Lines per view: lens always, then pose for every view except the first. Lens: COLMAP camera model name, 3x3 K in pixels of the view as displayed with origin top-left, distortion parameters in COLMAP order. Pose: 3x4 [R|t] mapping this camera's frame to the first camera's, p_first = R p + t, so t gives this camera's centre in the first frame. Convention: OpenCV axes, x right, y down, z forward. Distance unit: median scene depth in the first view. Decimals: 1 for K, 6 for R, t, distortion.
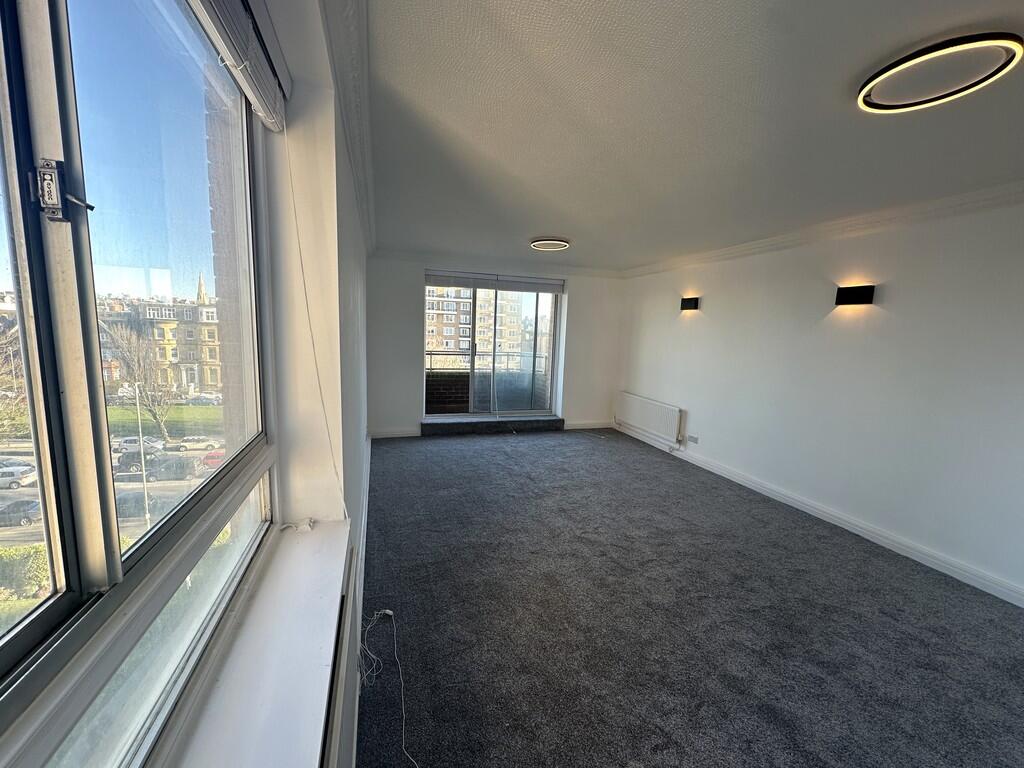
lens RADIAL K [[408.5, 0, 510.1], [0, 408.5, 387.8], [0, 0, 1]] dist [-0.002360, -0.000368]
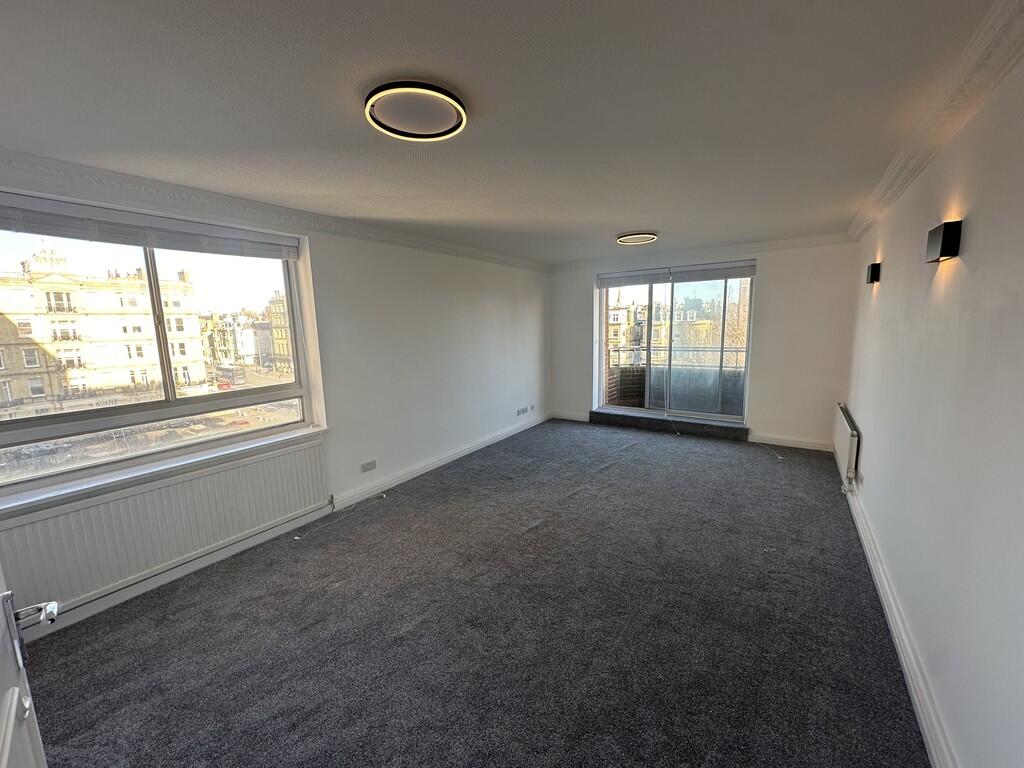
lens RADIAL K [[408.5, 0, 509.3], [0, 408.5, 384.5], [0, 0, 1]] dist [-0.002360, -0.000368]
pose [[0.614011, 0.067232, -0.786429, 0.499825], [-0.064285, 0.997315, 0.035069, -0.010710], [0.786675, 0.029023, 0.616684, 0.115759]]
